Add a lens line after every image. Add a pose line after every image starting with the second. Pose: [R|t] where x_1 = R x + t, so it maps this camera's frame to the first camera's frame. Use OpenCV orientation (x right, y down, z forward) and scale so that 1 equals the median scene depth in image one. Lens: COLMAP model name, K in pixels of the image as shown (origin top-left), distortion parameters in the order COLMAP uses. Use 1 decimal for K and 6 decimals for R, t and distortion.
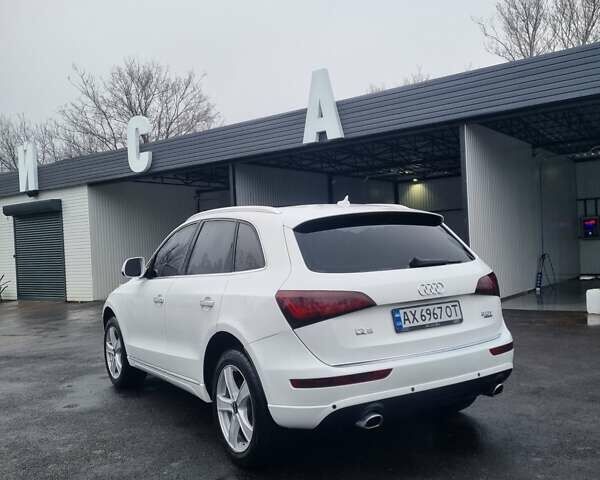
lens RADIAL K [[602.6, 0, 311.8], [0, 602.6, 255.4], [0, 0, 1]] dist [0.053597, 0.000000]
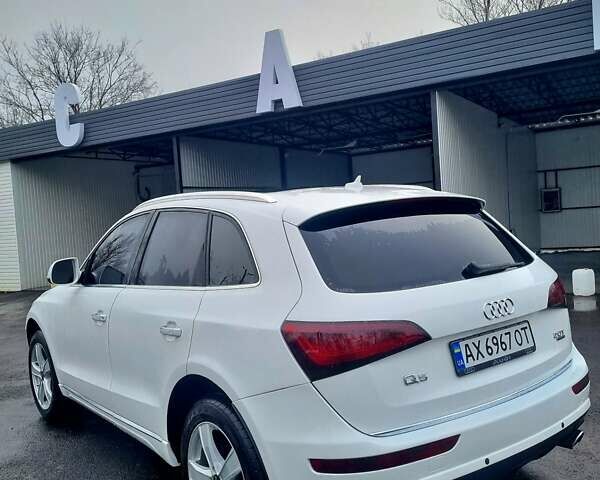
lens RADIAL K [[602.6, 0, 300.7], [0, 602.6, 242.1], [0, 0, 1]] dist [0.053597, 0.000000]
pose [[0.996586, -0.021390, 0.079741, -0.059255], [0.019648, 0.999552, 0.022571, -0.028914], [-0.080188, -0.020927, 0.996560, 0.221242]]
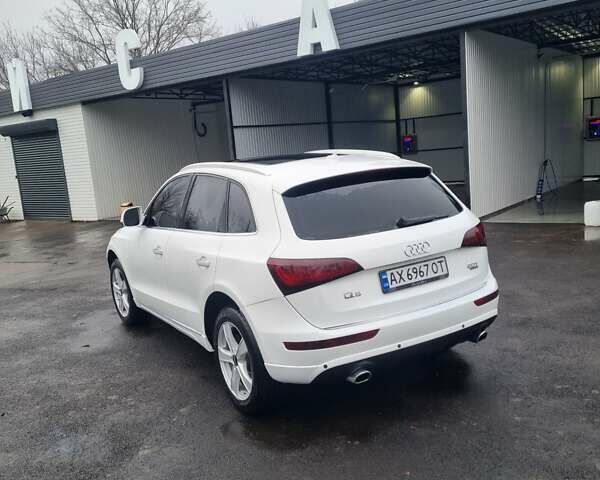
lens RADIAL K [[602.6, 0, 303.0], [0, 602.6, 251.6], [0, 0, 1]] dist [0.053597, 0.000000]
pose [[0.999210, -0.031876, -0.023754, 0.018314], [0.035284, 0.986399, 0.160536, -0.078131], [0.018313, -0.161247, 0.986744, -0.017270]]
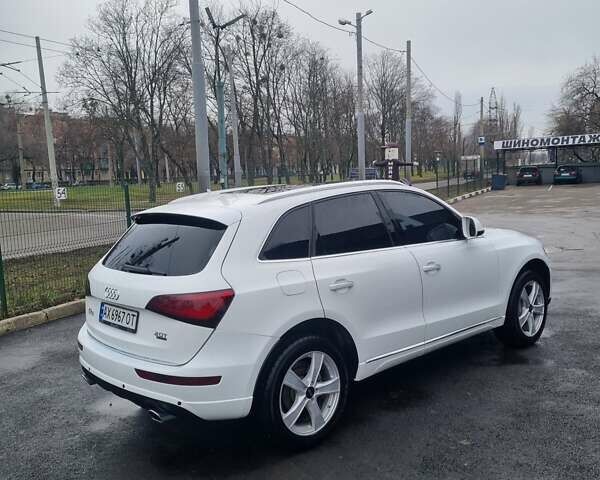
lens RADIAL K [[602.6, 0, 304.6], [0, 602.6, 244.5], [0, 0, 1]] dist [0.053597, 0.000000]
pose [[0.171399, 0.160602, -0.972023, 0.906410], [0.028546, 0.985400, 0.167846, -0.142617], [0.984788, -0.056516, 0.164312, 0.807682]]
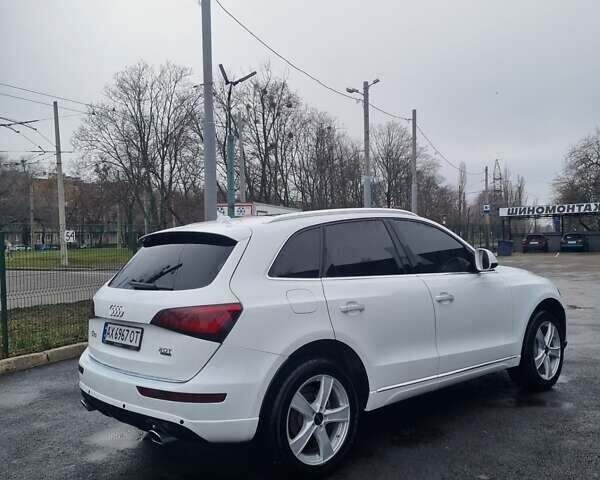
lens RADIAL K [[602.6, 0, 301.7], [0, 602.6, 250.5], [0, 0, 1]] dist [0.053597, 0.000000]
pose [[0.156728, 0.063722, -0.985584, 0.895963], [0.012594, 0.997706, 0.066509, -0.081295], [0.987561, -0.022836, 0.155566, 0.800932]]
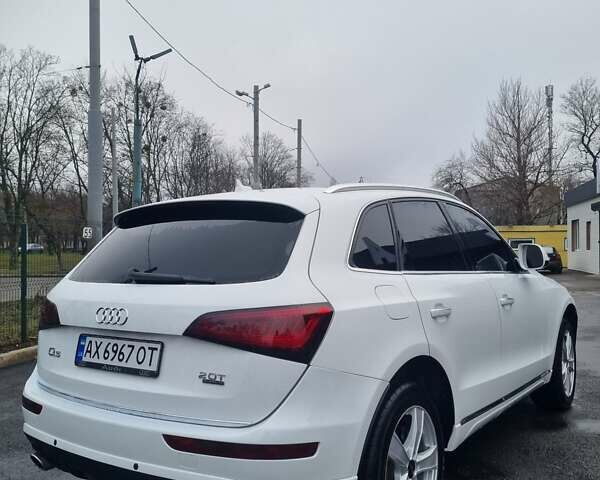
lens RADIAL K [[602.6, 0, 300.2], [0, 602.6, 249.8], [0, 0, 1]] dist [0.053597, 0.000000]
pose [[0.369972, 0.049689, -0.927713, 0.635109], [-0.021455, 0.998759, 0.044939, -0.038734], [0.928795, 0.003278, 0.370579, 0.652089]]
